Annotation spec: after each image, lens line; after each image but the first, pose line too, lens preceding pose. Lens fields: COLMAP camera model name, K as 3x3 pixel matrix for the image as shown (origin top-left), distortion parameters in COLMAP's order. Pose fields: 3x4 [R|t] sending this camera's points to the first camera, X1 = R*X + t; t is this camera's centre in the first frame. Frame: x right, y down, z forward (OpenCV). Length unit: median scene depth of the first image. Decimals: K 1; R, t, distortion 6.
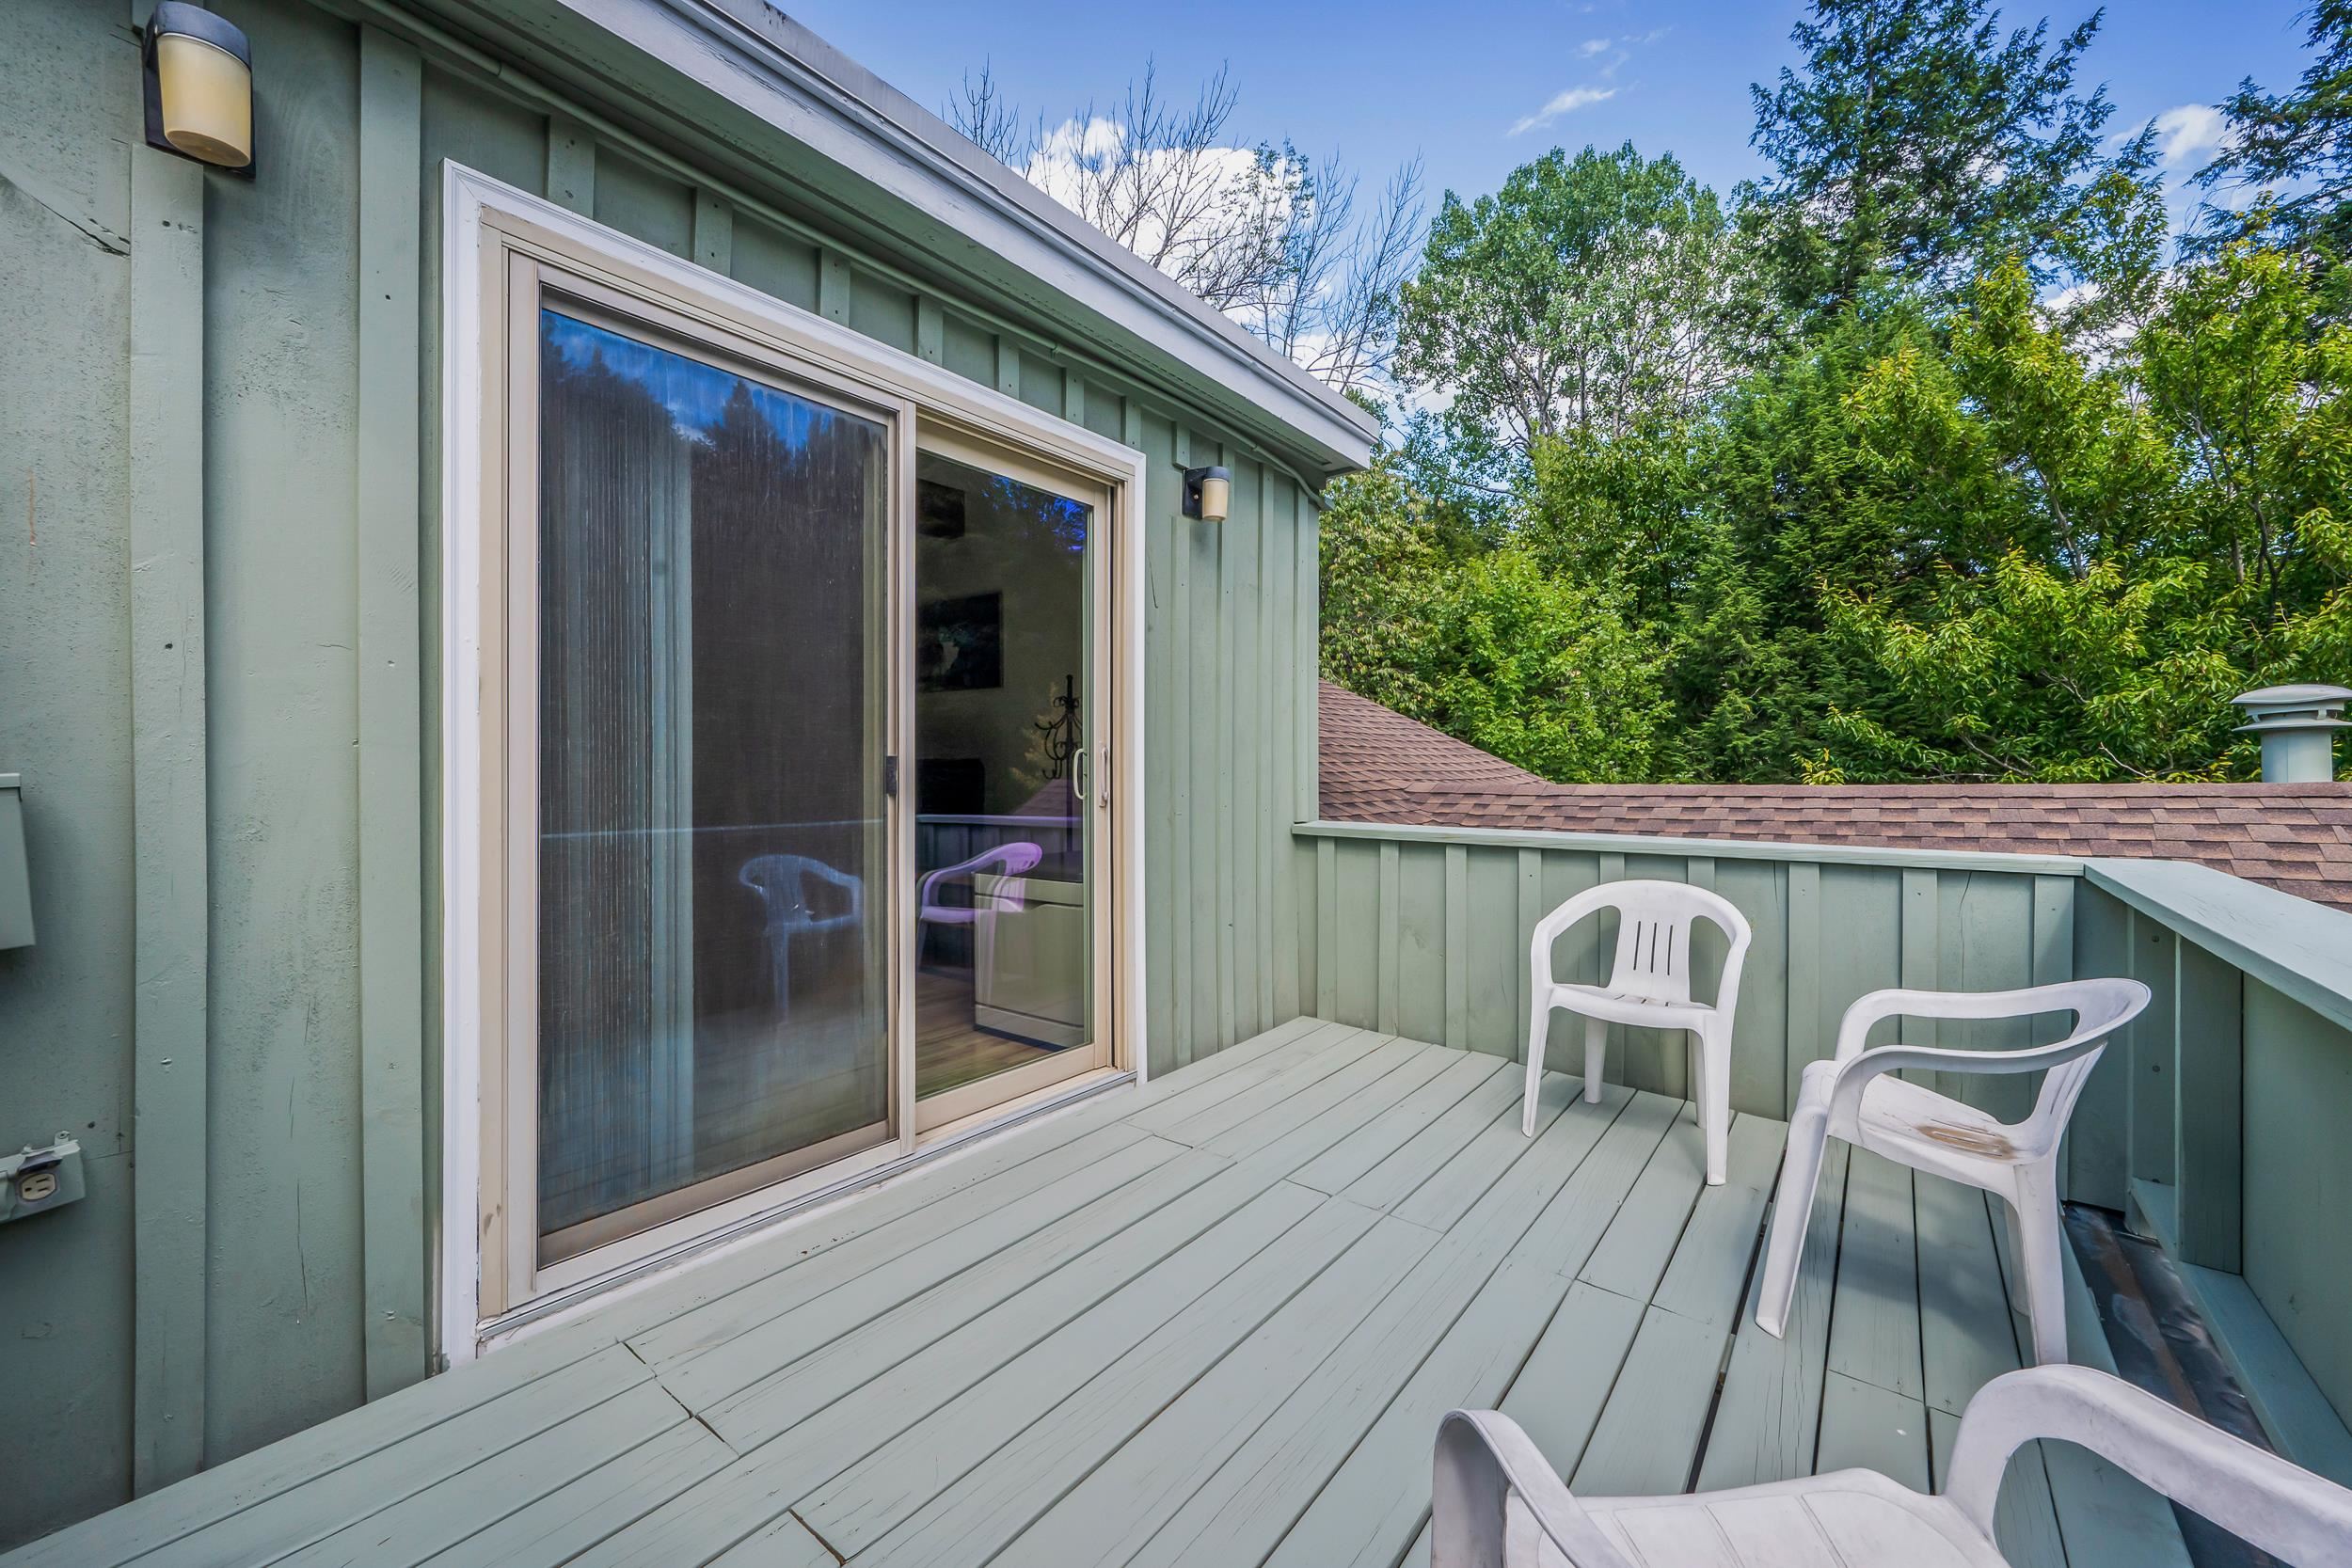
lens RADIAL K [[929.5, 0, 1184.8], [0, 929.5, 772.3], [0, 0, 1]] dist [-0.000597, -0.000998]
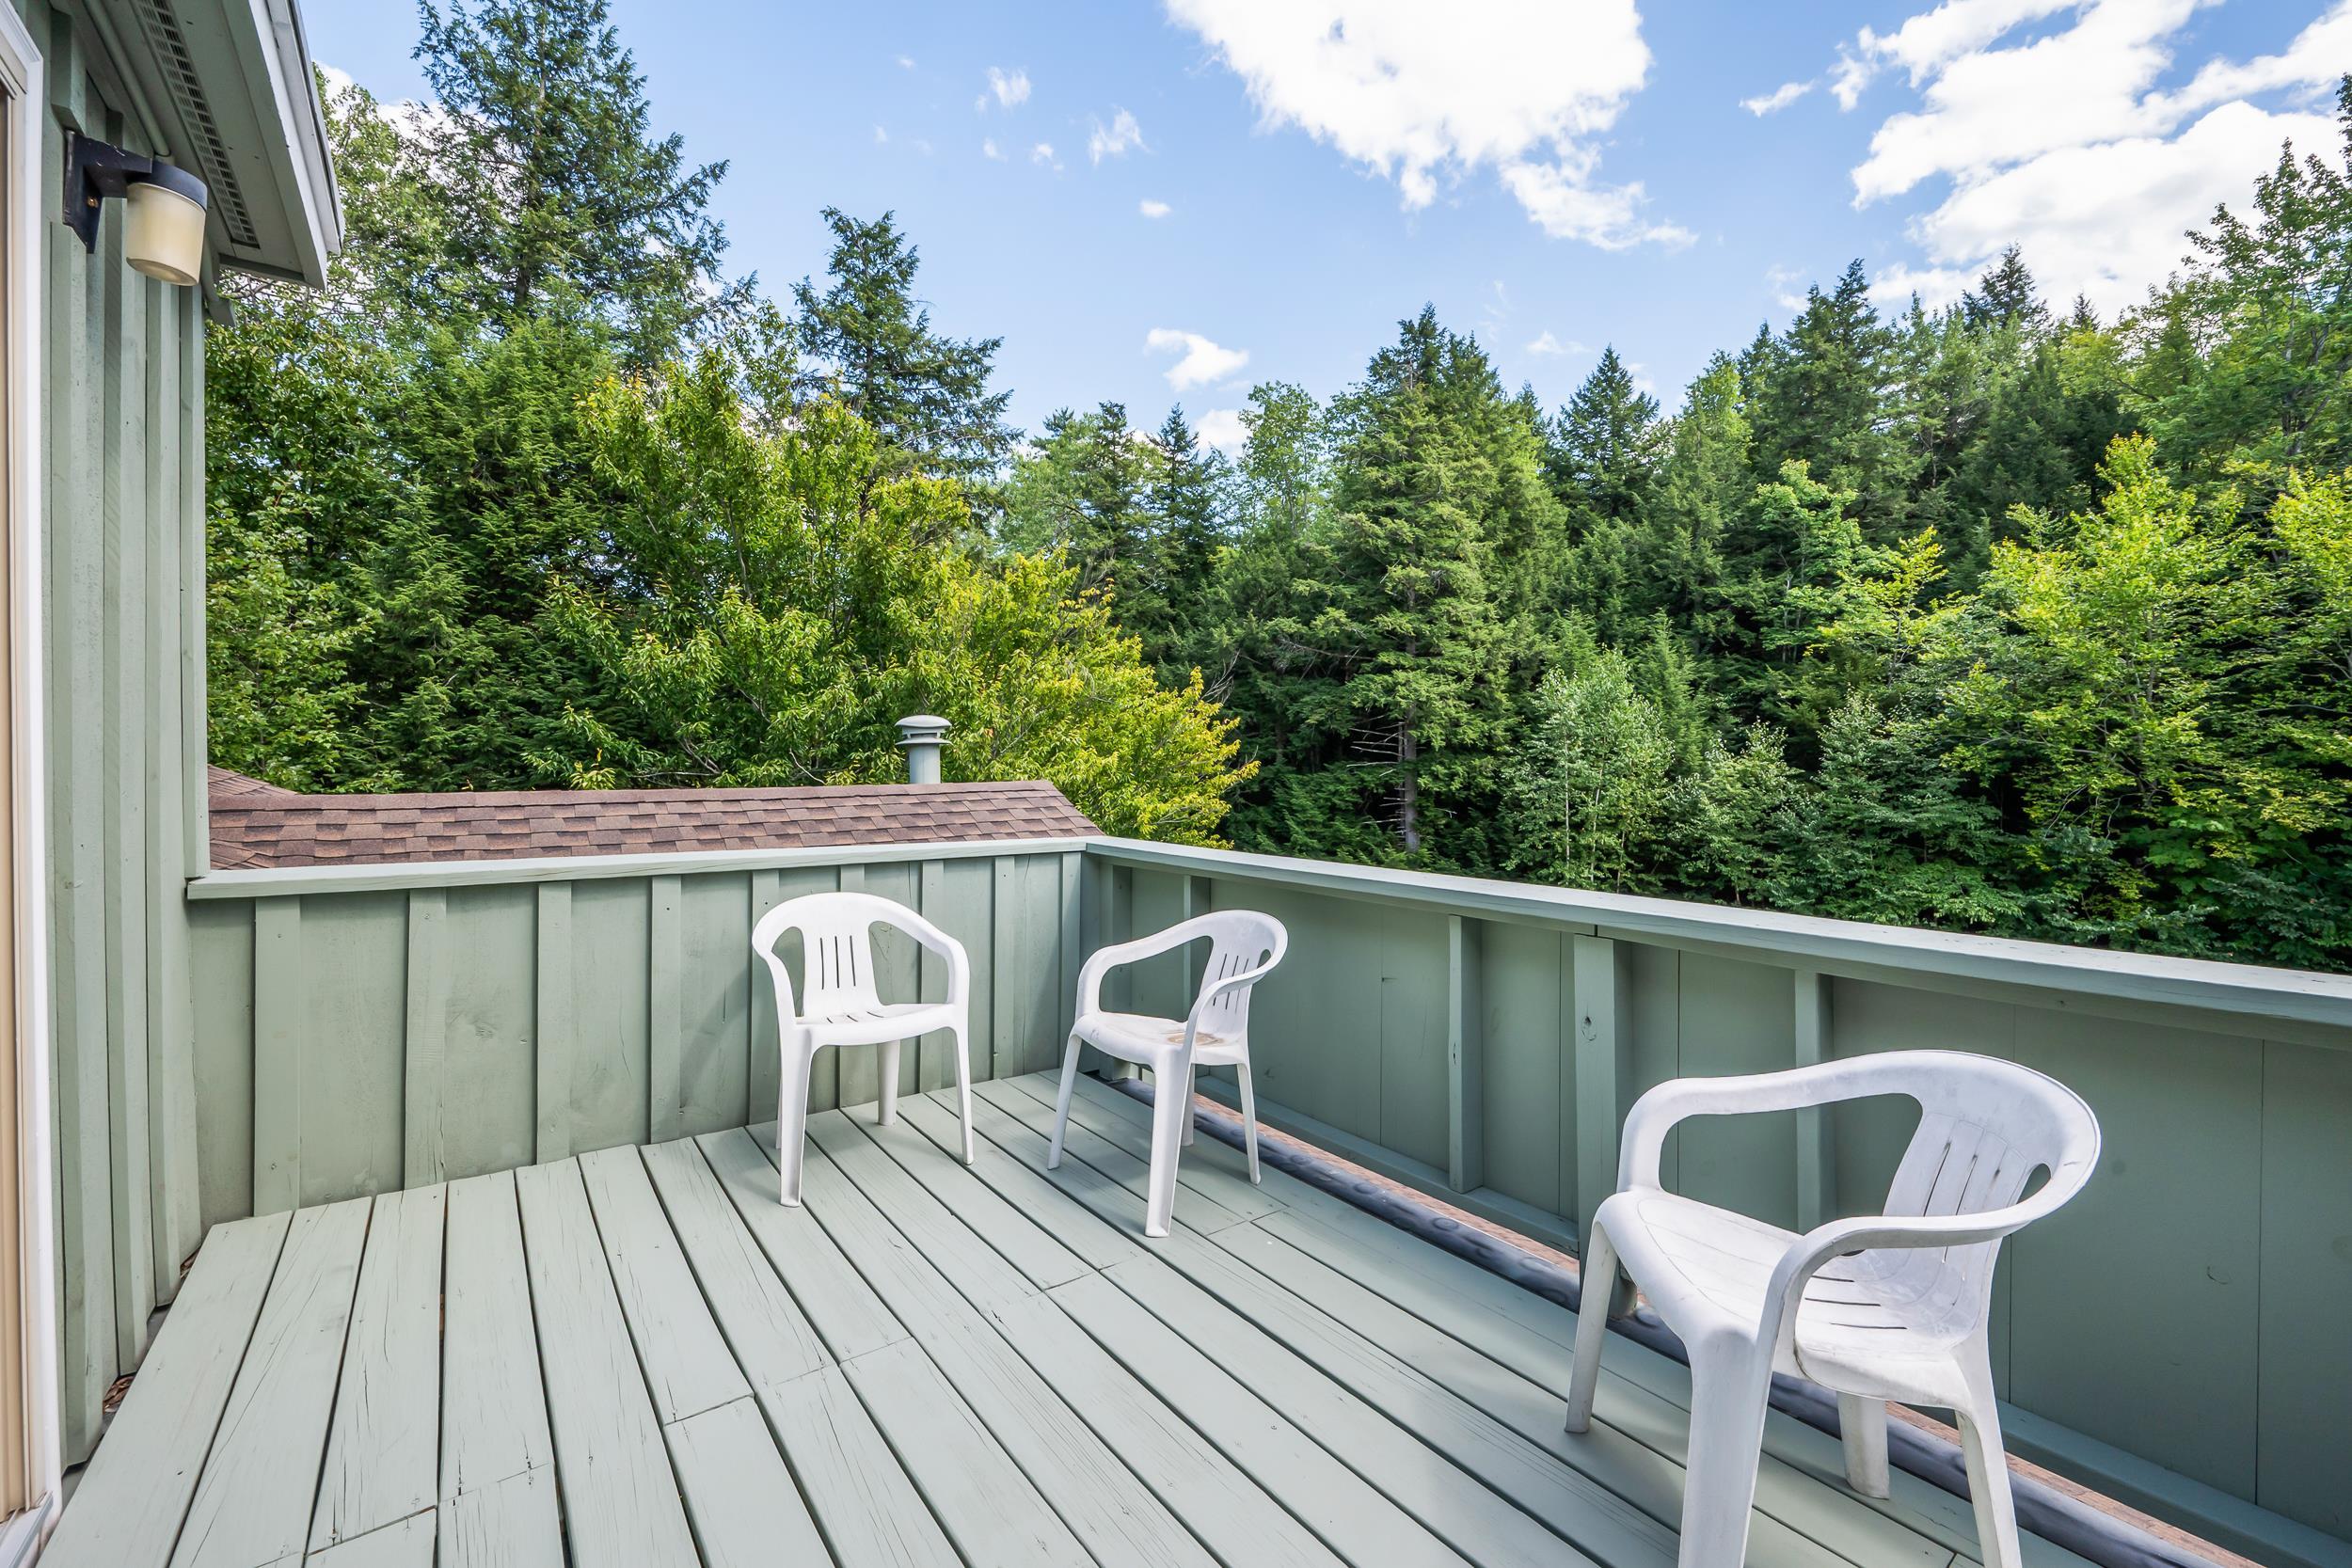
lens RADIAL K [[929.5, 0, 1176.7], [0, 929.5, 777.1], [0, 0, 1]] dist [-0.000597, -0.000998]
pose [[0.256895, -0.008597, 0.966401, -0.078849], [-0.001219, 0.999957, 0.009219, -0.003331], [-0.966438, -0.003546, 0.256874, 0.095249]]
